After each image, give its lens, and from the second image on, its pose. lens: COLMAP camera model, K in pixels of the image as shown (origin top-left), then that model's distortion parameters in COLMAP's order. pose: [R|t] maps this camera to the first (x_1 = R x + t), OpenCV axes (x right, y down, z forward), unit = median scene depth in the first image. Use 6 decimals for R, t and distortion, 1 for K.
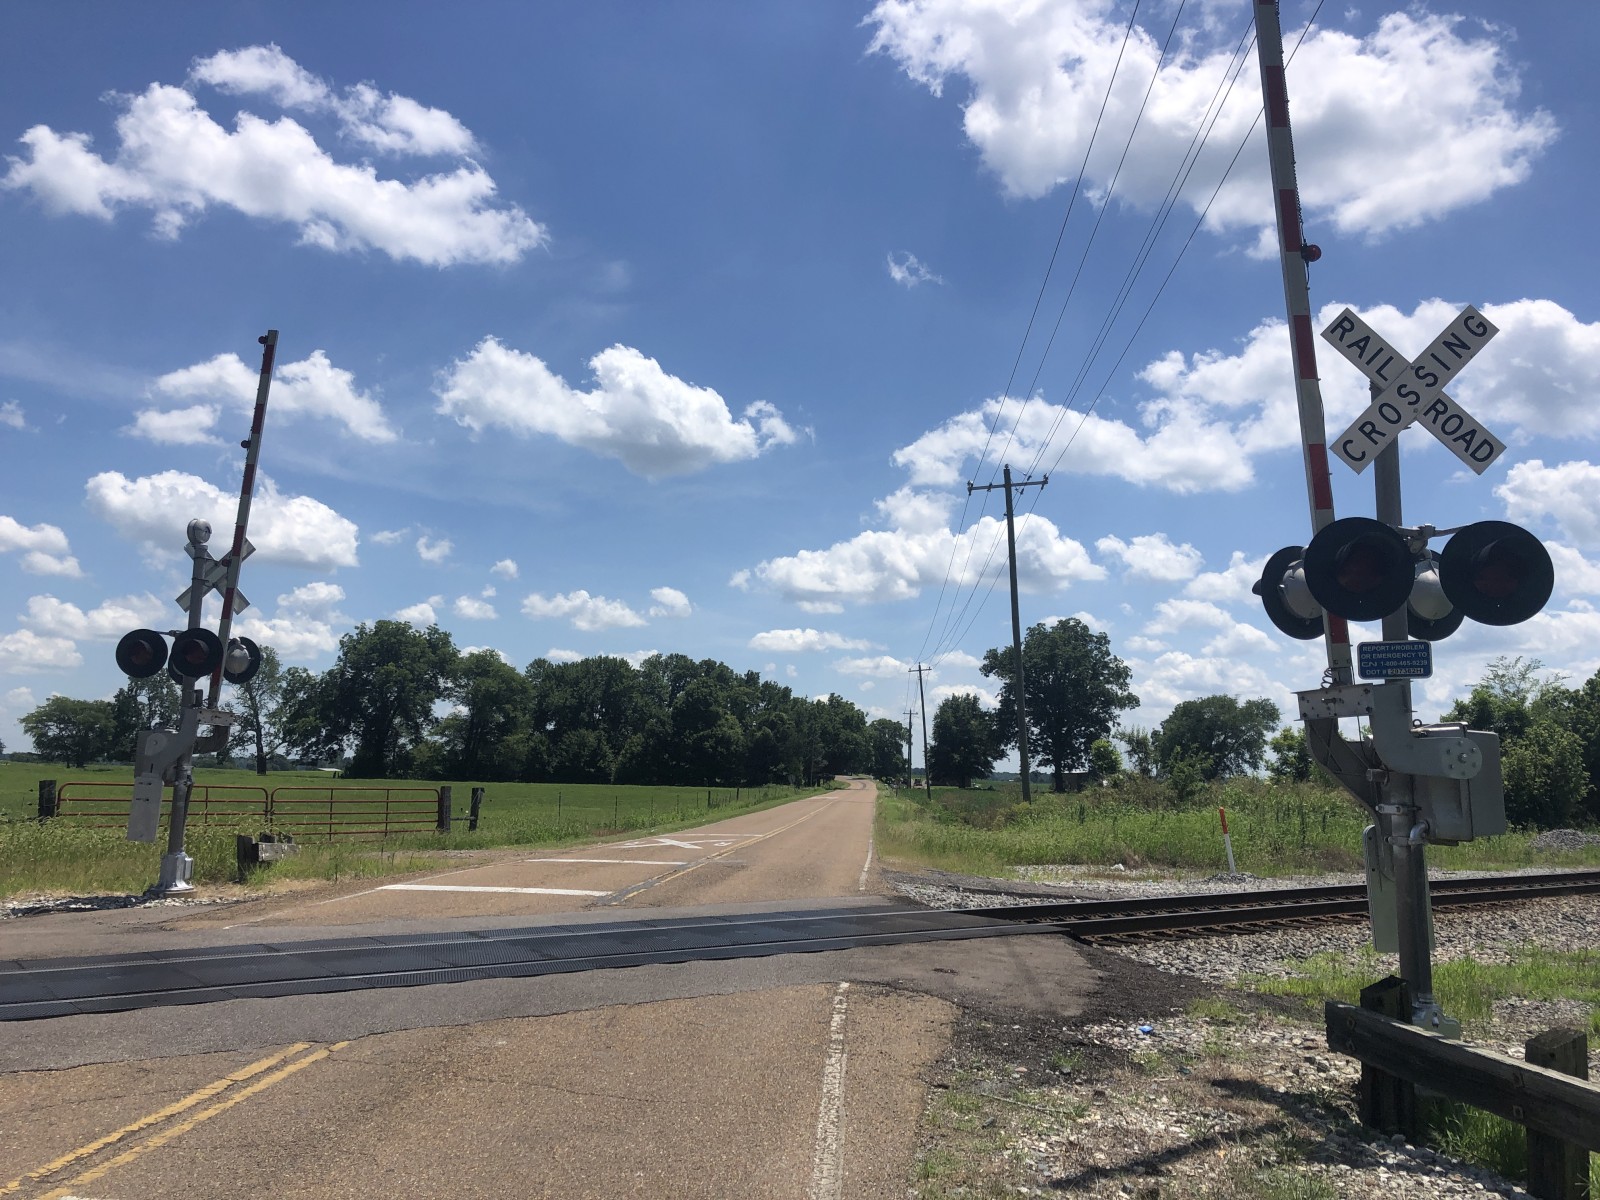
lens RADIAL K [[1340.5, 0, 792.6], [0, 1340.5, 577.6], [0, 0, 1]] dist [0.070445, -0.112905]
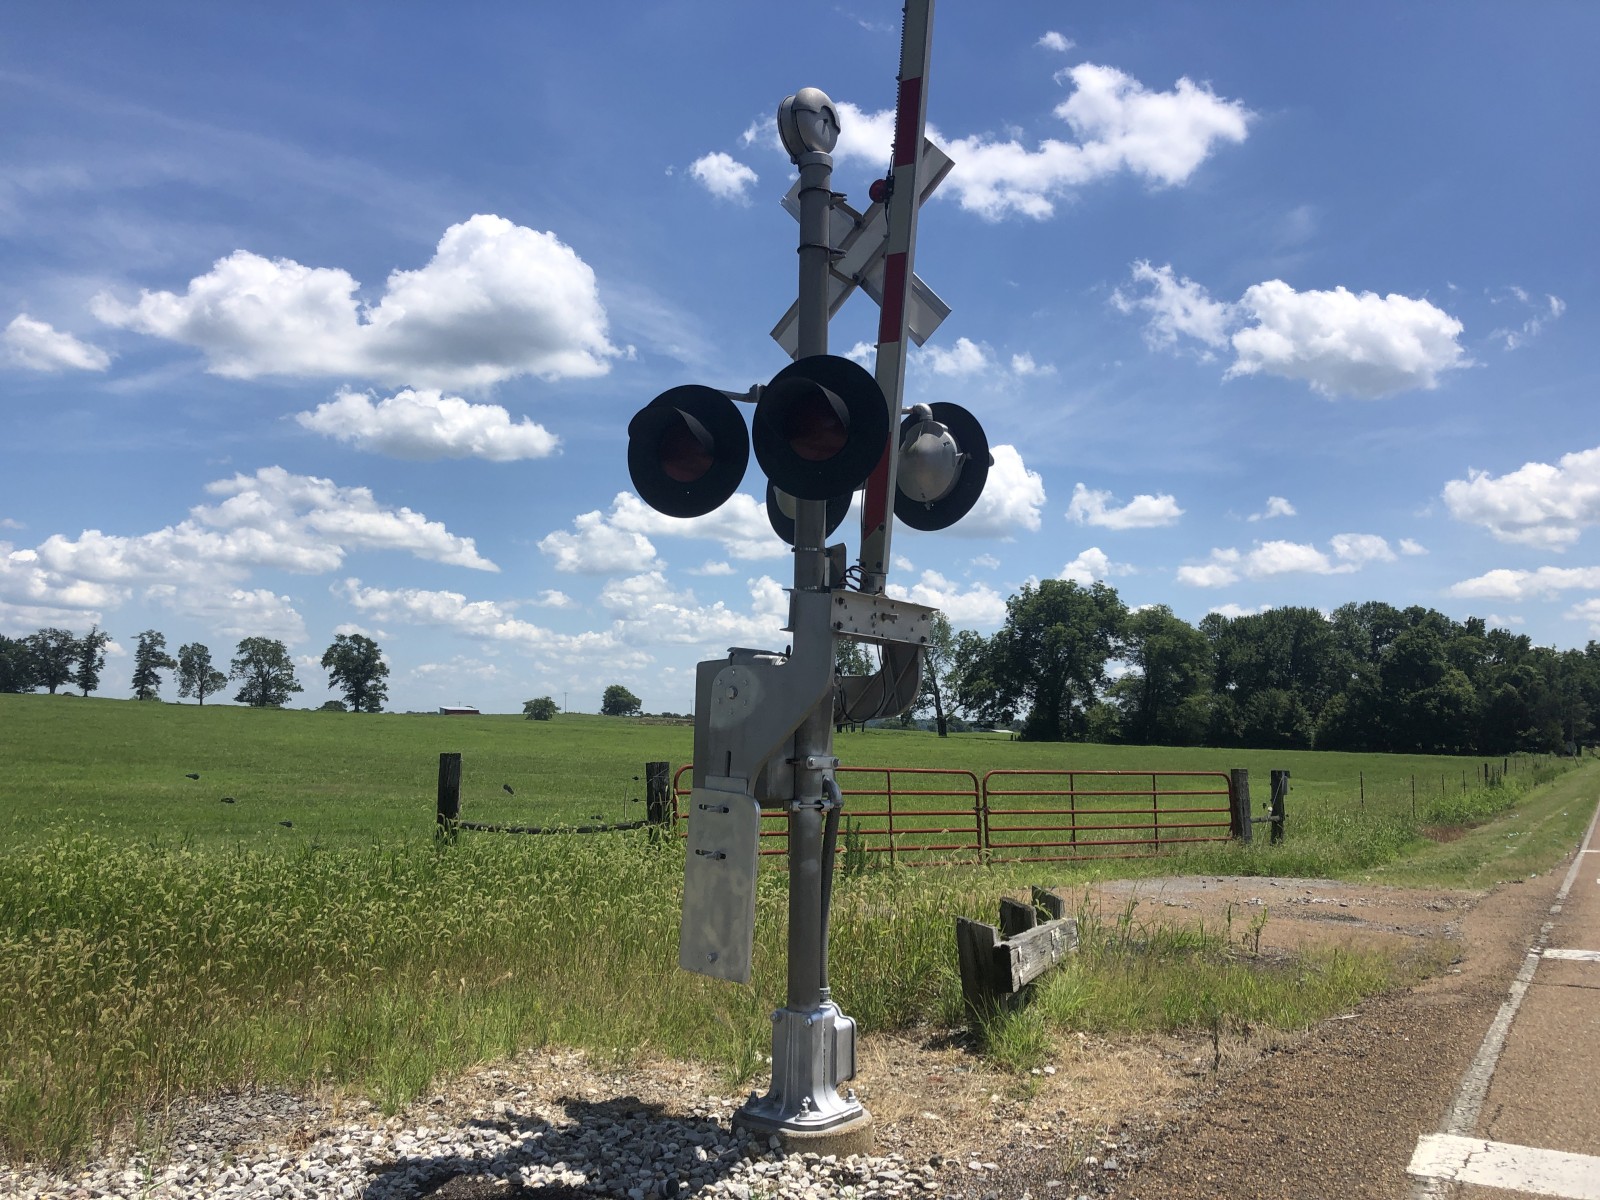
lens RADIAL K [[1303.9, 0, 801.0], [0, 1303.9, 557.6], [0, 0, 1]] dist [0.077006, -0.089572]
pose [[0.889086, -0.062856, -0.453403, -0.043533], [0.067350, 0.997710, -0.006247, 0.013193], [0.452758, -0.024983, 0.891284, 0.103085]]
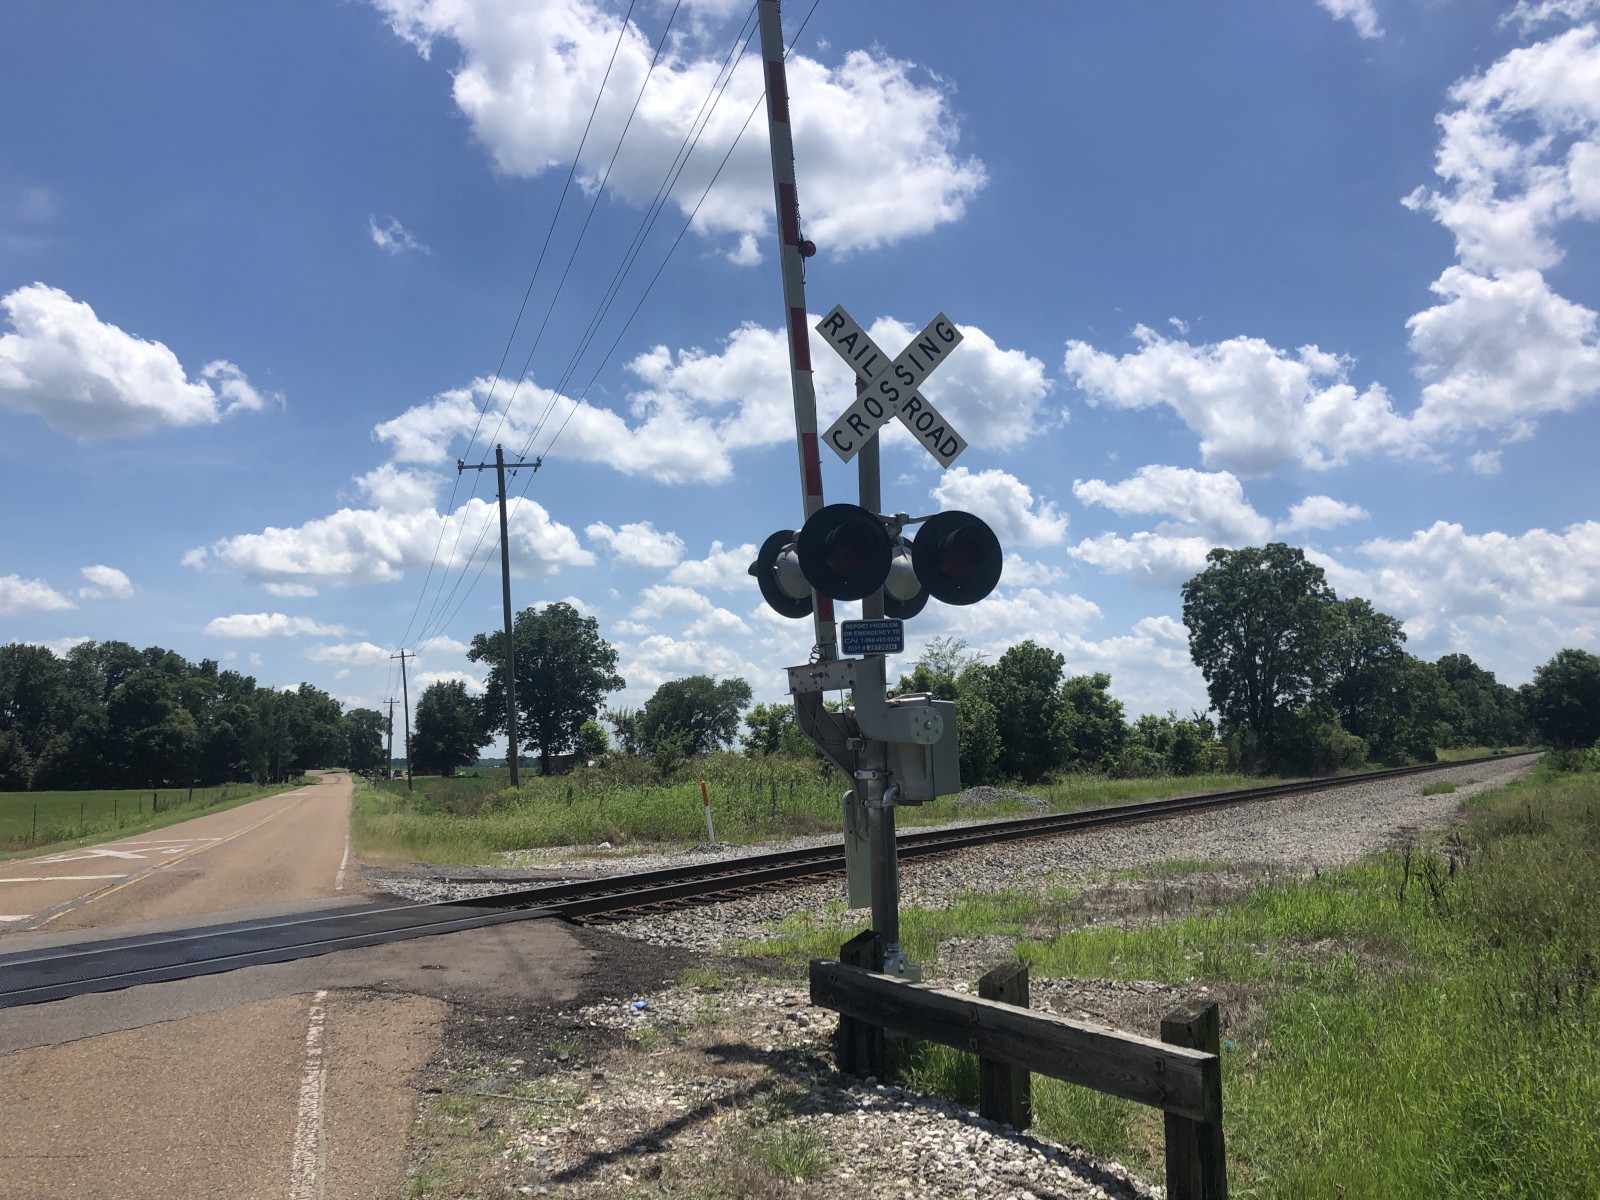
lens RADIAL K [[1332.9, 0, 819.8], [0, 1332.9, 597.2], [0, 0, 1]] dist [0.035540, -0.036310]
pose [[0.921884, 0.006200, 0.387418, -0.000727], [-0.016109, 0.999621, 0.022336, 0.000616], [-0.387132, -0.026832, 0.921634, 0.004666]]
